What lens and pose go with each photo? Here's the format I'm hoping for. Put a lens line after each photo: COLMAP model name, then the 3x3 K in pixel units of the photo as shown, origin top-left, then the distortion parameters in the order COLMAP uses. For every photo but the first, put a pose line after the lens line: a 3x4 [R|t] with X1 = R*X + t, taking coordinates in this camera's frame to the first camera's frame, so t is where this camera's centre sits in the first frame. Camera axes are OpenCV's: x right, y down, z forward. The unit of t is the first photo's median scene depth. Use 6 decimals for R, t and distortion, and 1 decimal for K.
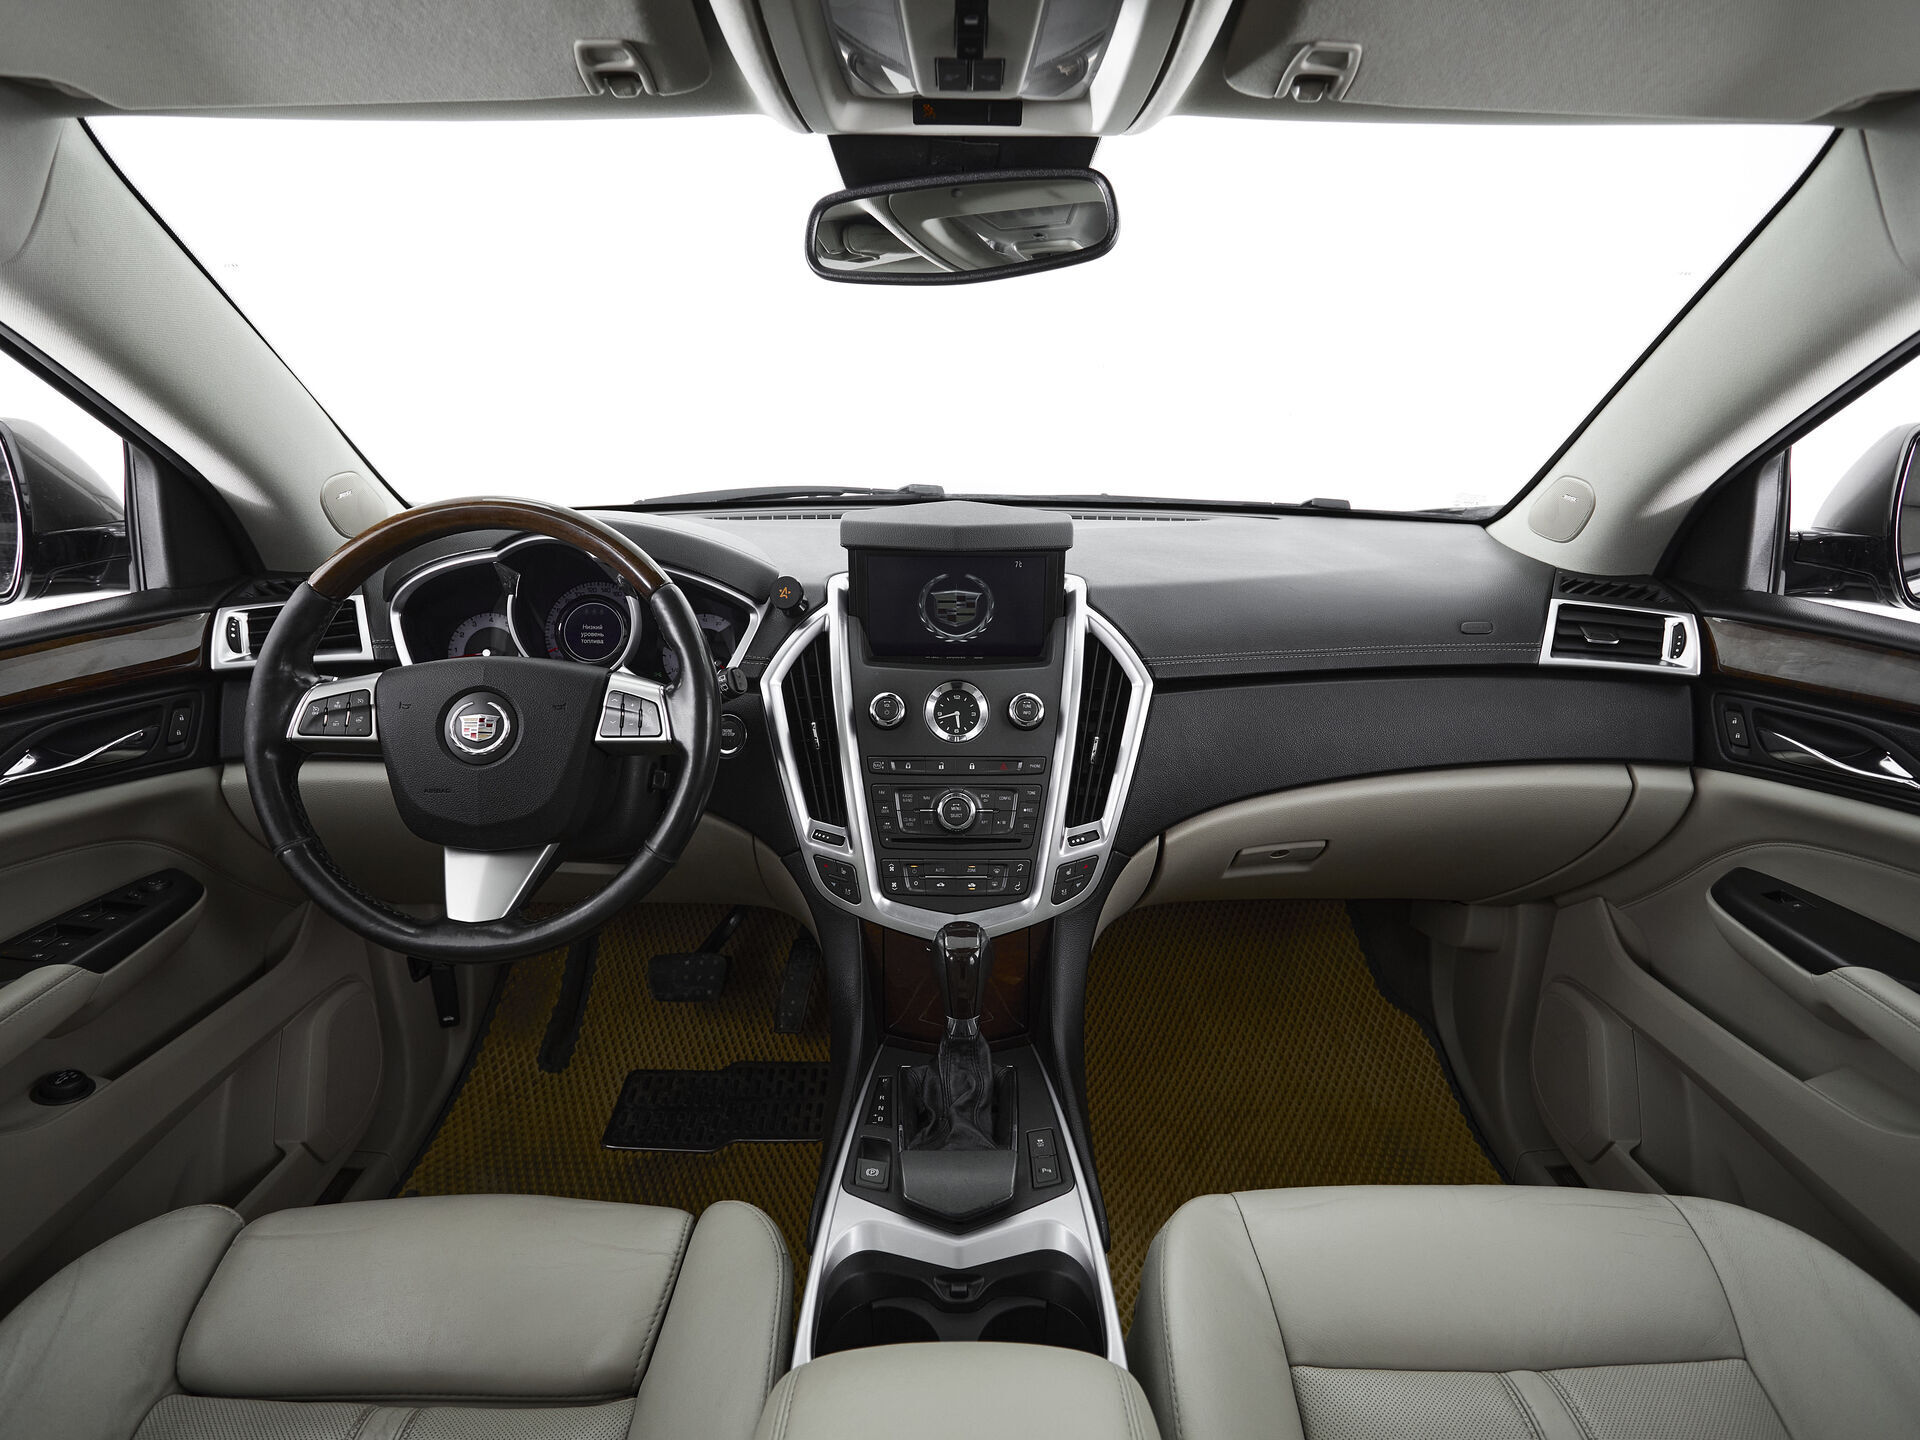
lens RADIAL K [[1011.2, 0, 959.5], [0, 1011.2, 719.5], [0, 0, 1]] dist [-0.002006, -0.002425]
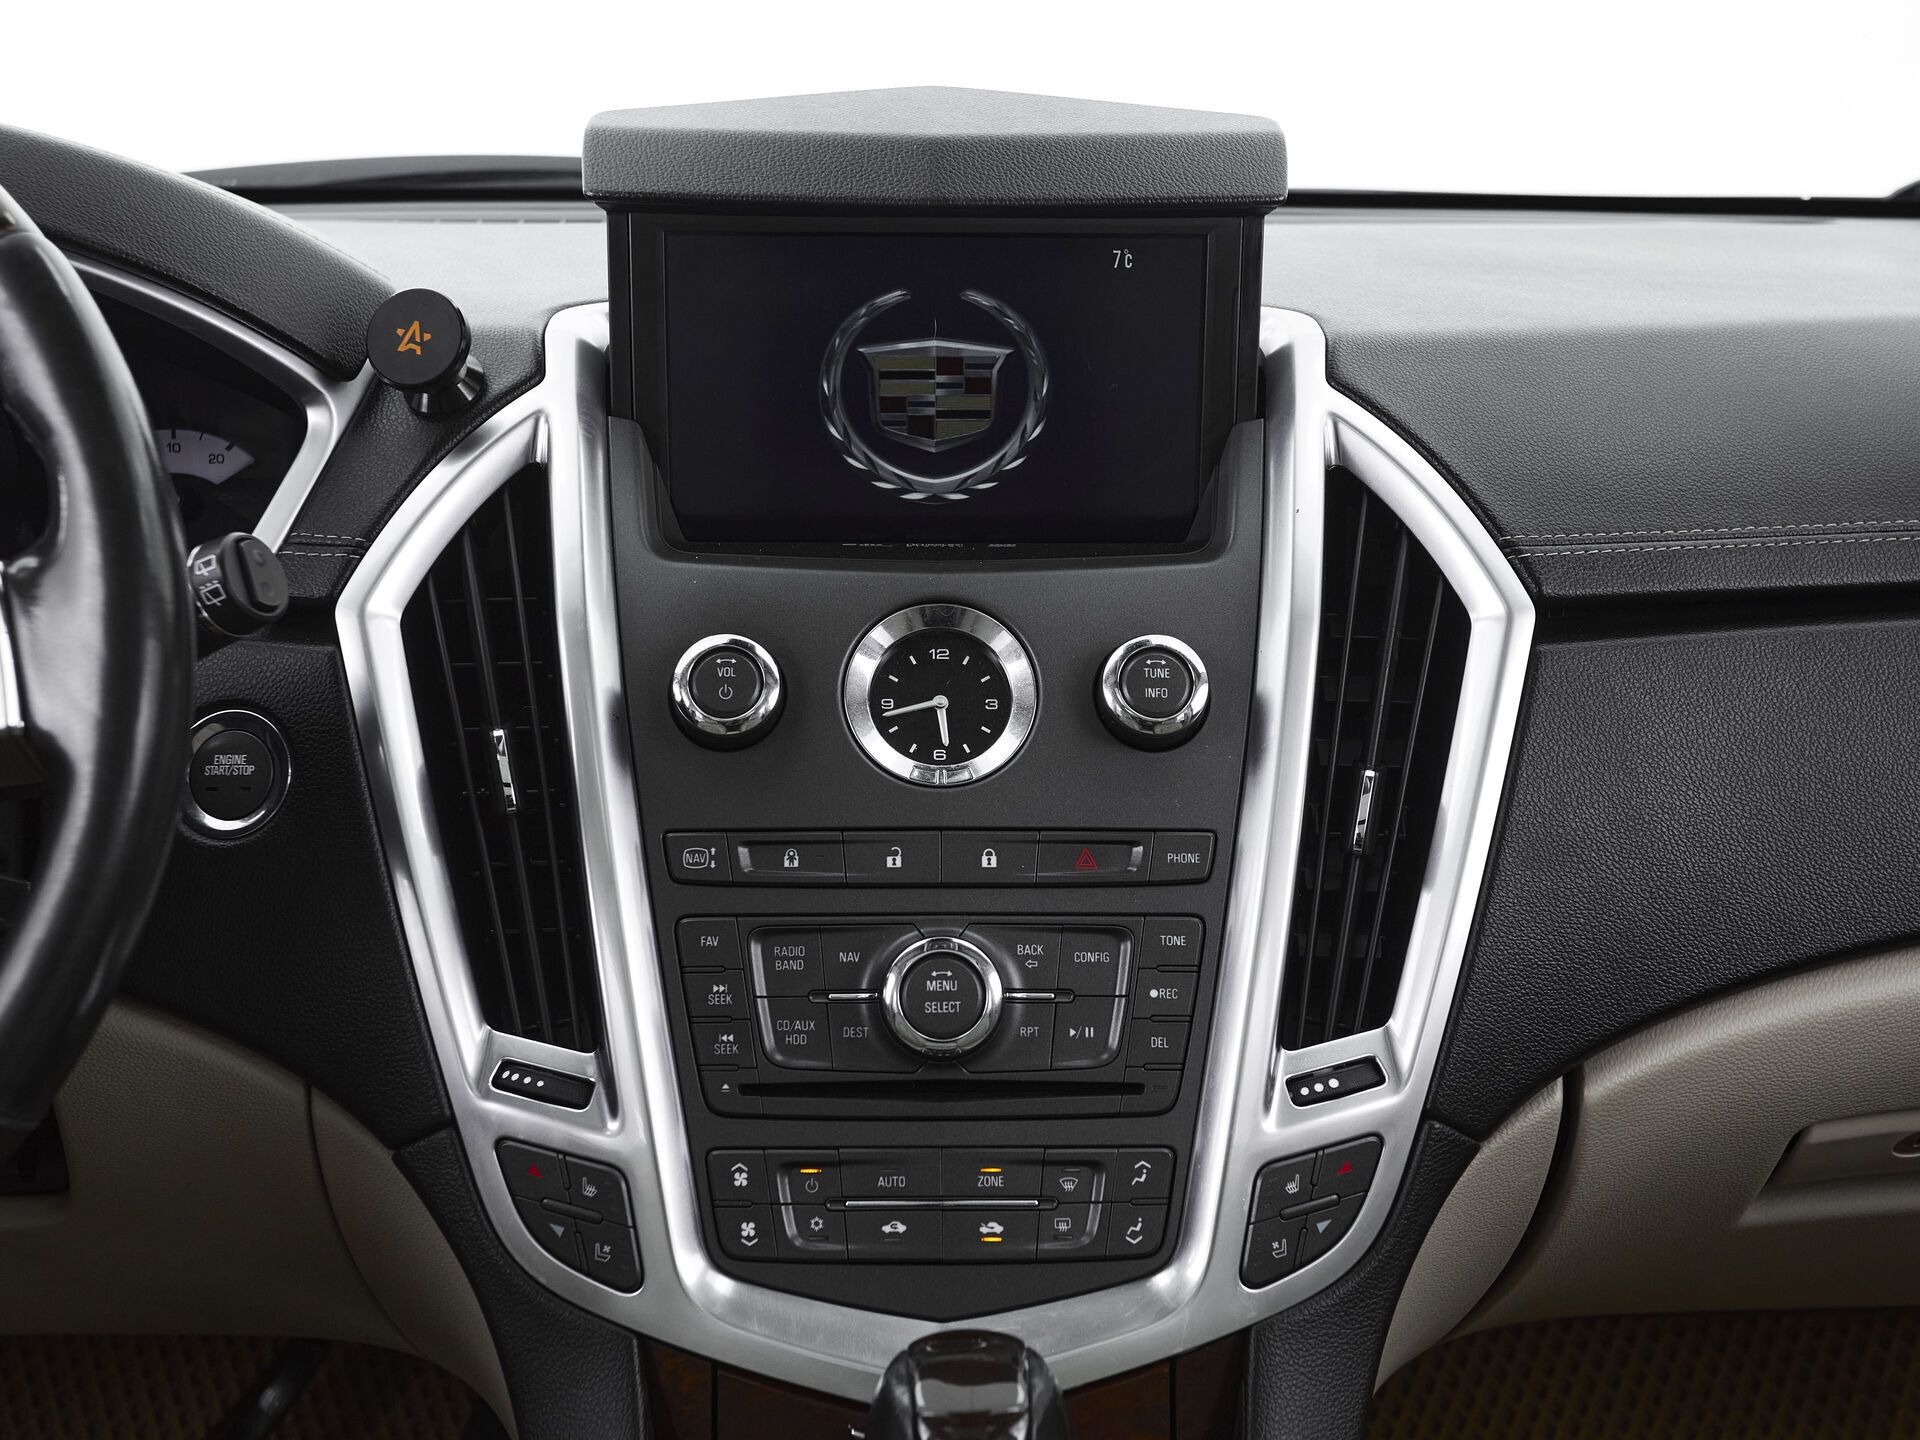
lens RADIAL K [[2548.8, 0, 960.0], [0, 2548.8, 777.8], [0, 0, 1]] dist [0.041971, 0.000000]
pose [[0.999709, -0.004166, 0.023774, -0.016083], [0.005795, 0.997610, -0.068859, 0.075813], [-0.023431, 0.068977, 0.997343, 0.182548]]
